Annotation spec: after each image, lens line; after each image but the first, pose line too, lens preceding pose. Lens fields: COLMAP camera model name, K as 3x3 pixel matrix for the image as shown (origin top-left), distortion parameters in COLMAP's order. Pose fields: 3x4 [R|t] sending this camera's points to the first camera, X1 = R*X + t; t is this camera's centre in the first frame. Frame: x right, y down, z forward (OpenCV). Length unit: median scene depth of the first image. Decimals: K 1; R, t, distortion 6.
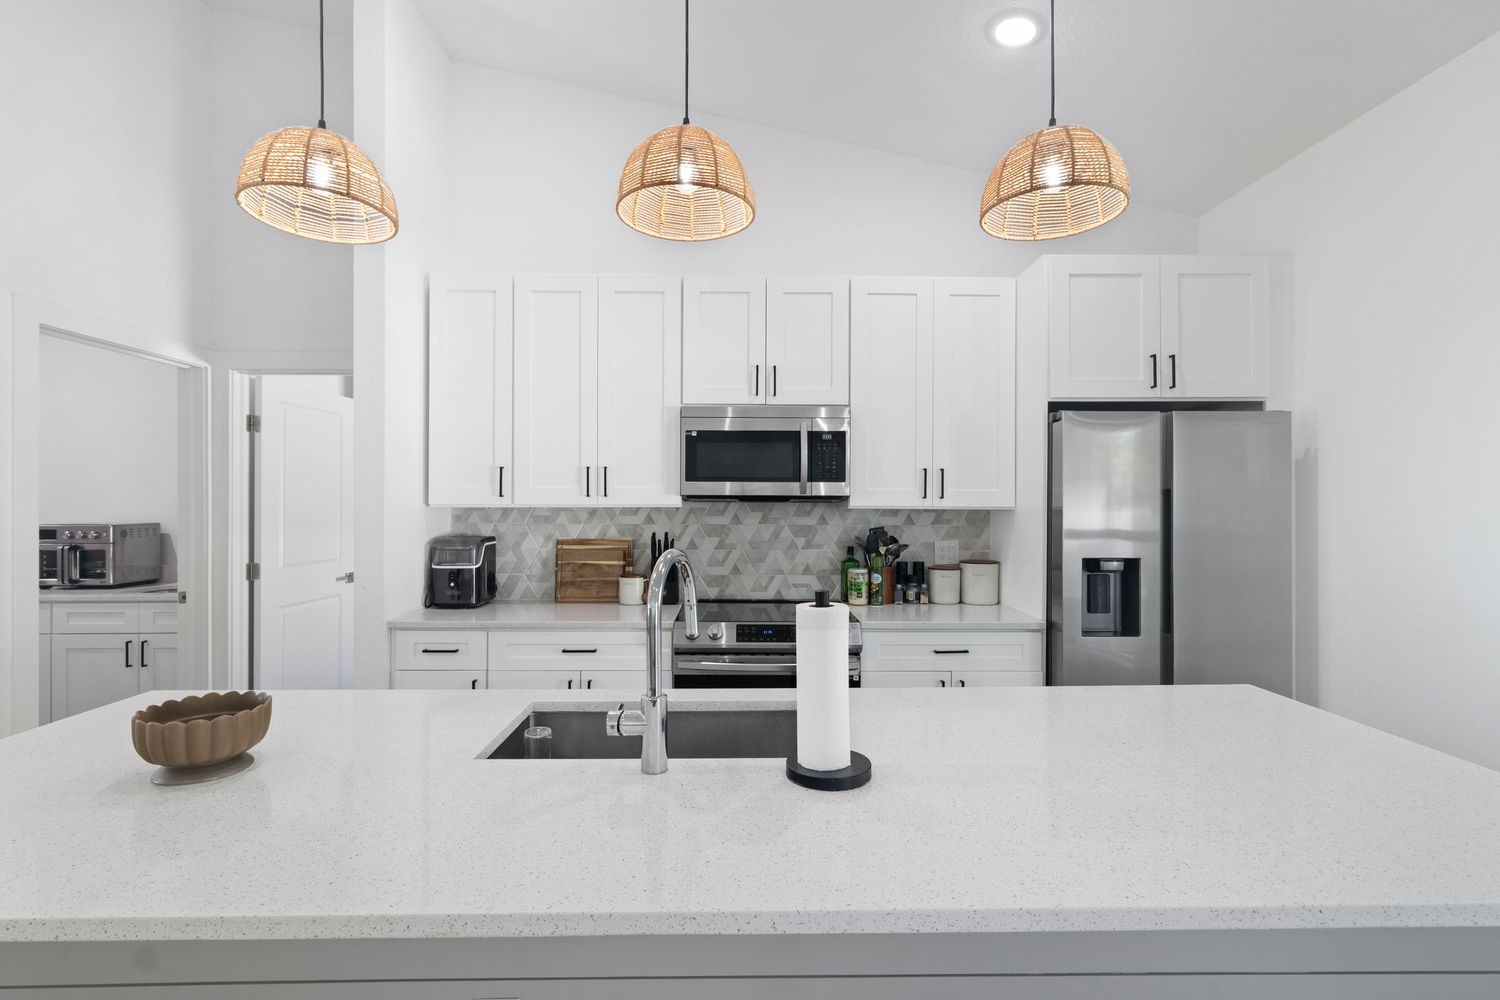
lens RADIAL K [[704.8, 0, 749.2], [0, 704.8, 496.4], [0, 0, 1]] dist [-0.000919, -0.000142]
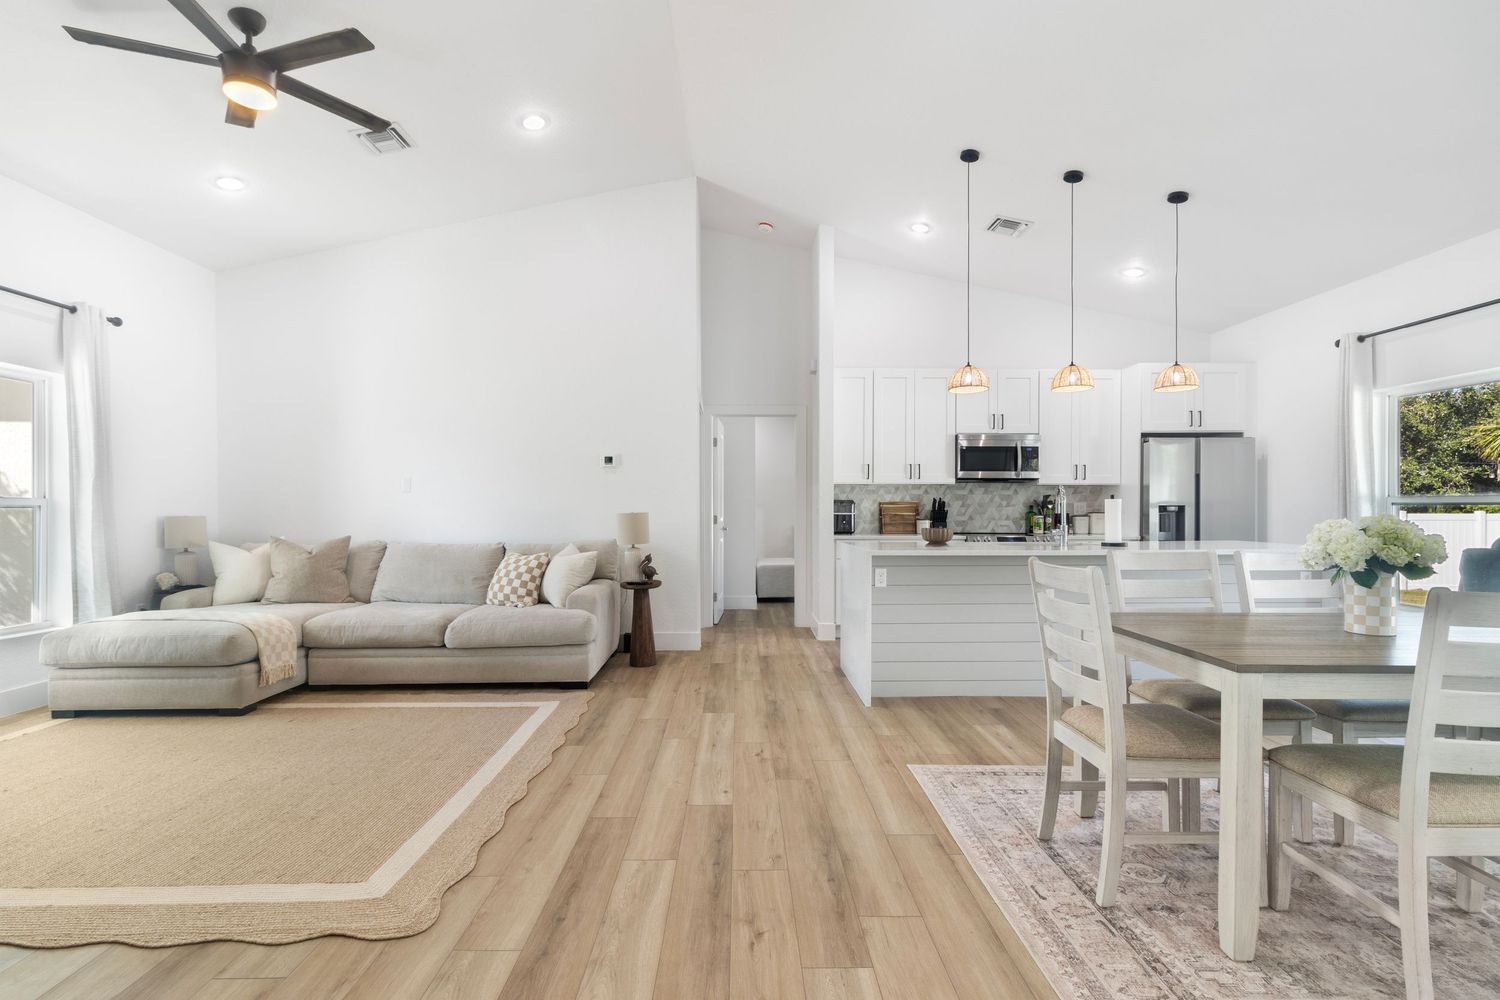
lens RADIAL K [[704.8, 0, 749.3], [0, 704.8, 505.9], [0, 0, 1]] dist [-0.000919, -0.000142]
pose [[0.999919, -0.001805, -0.012590, -0.666107], [0.001899, 0.999970, 0.007447, 0.062111], [0.012576, -0.007471, 0.999893, -1.040726]]
